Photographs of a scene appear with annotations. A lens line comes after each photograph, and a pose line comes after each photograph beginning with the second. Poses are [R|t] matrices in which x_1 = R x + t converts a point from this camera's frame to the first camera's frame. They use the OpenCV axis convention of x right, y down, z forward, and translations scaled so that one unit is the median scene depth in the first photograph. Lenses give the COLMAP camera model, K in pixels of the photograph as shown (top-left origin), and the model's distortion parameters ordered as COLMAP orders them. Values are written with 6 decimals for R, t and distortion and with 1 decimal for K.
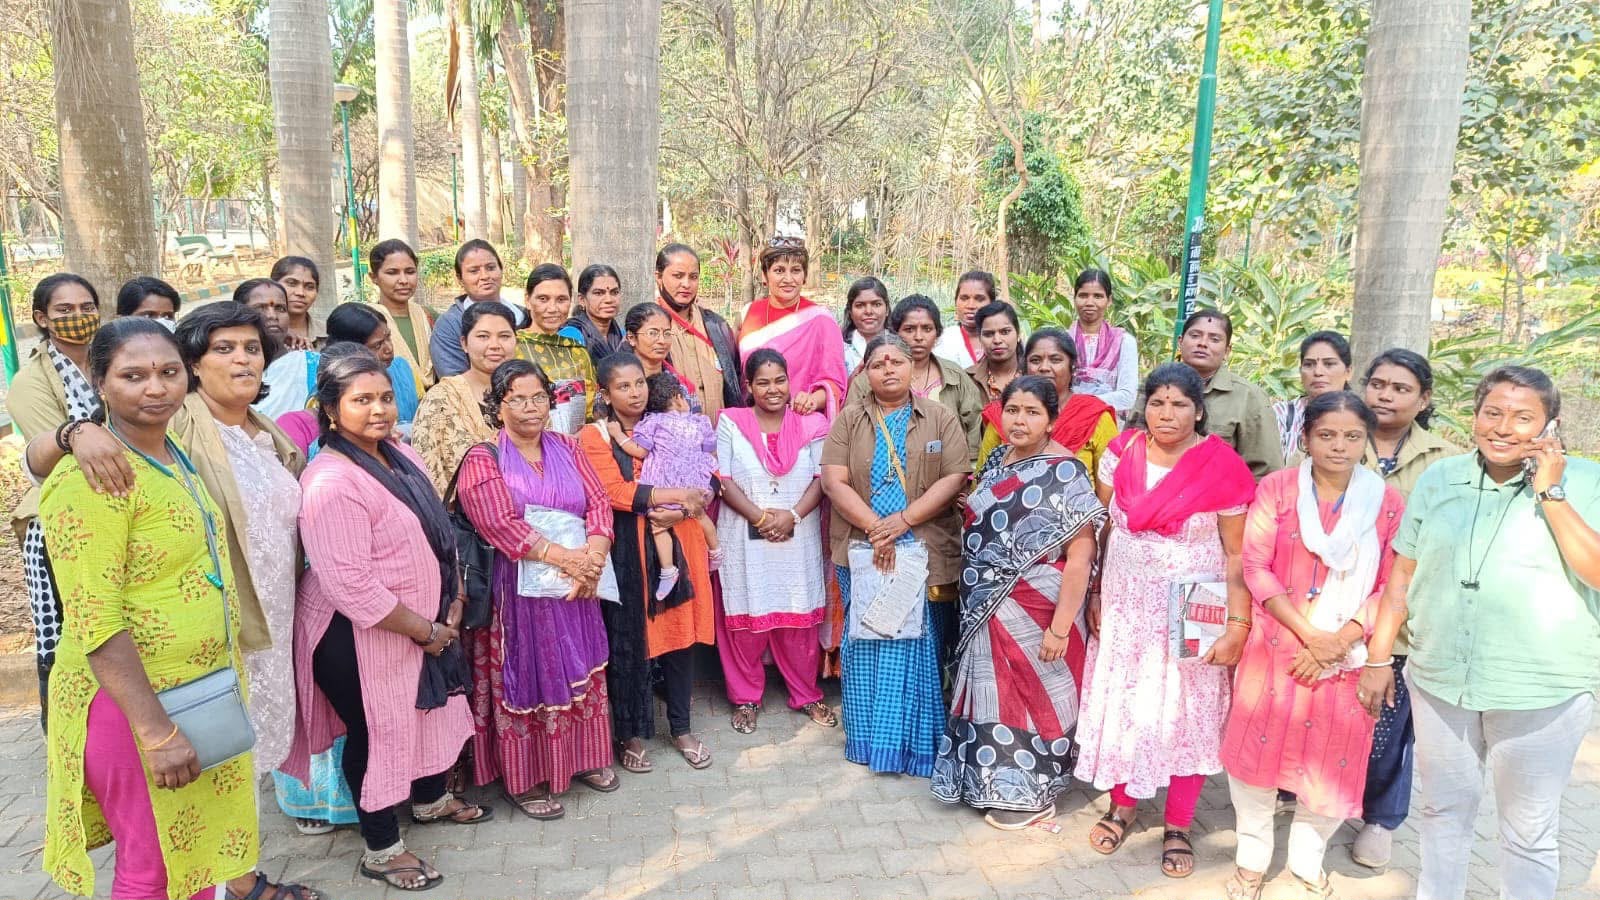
lens RADIAL K [[1204.9, 0, 800.0], [0, 1204.9, 450.0], [0, 0, 1]] dist [0.033219, 0.001032]
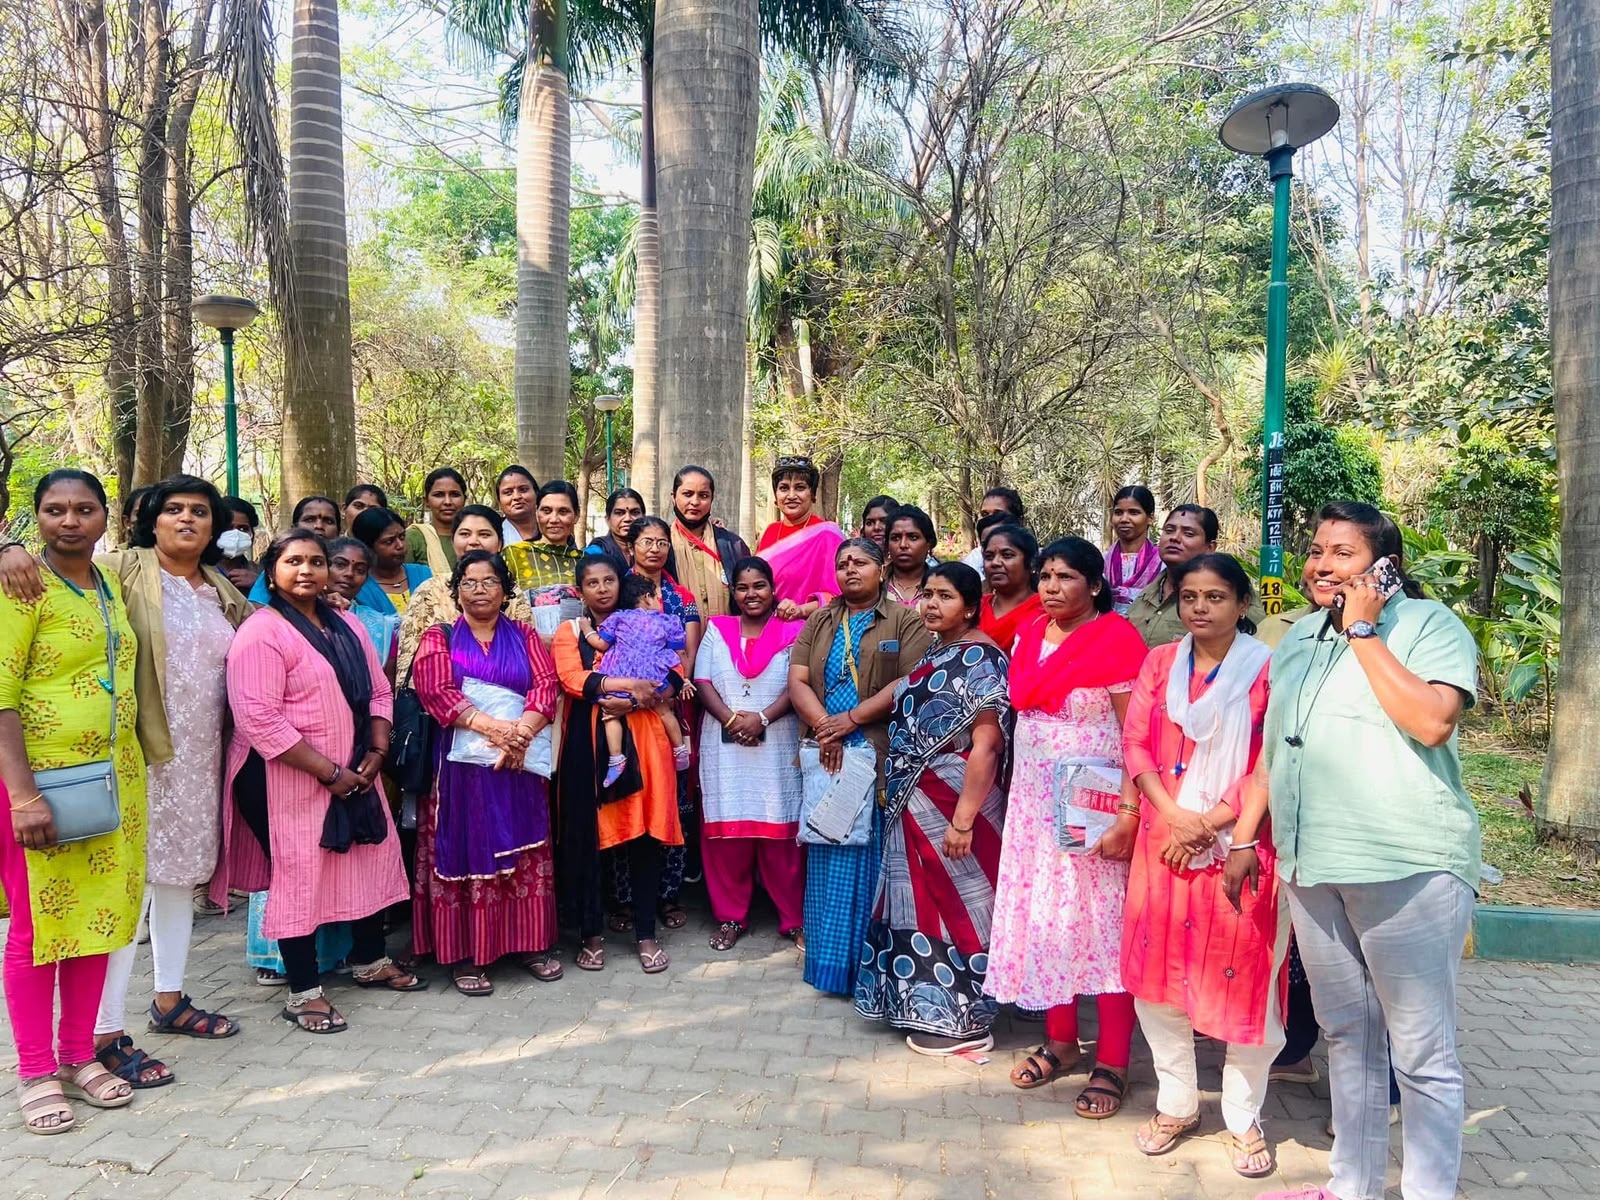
lens RADIAL K [[1322.4, 0, 799.6], [0, 1322.4, 553.3], [0, 0, 1]] dist [0.112985, -0.111862]
pose [[0.951980, -0.016691, -0.305706, 0.400056], [-0.043008, 0.981321, -0.187509, 0.138056], [0.303125, 0.191653, 0.933480, -0.045055]]
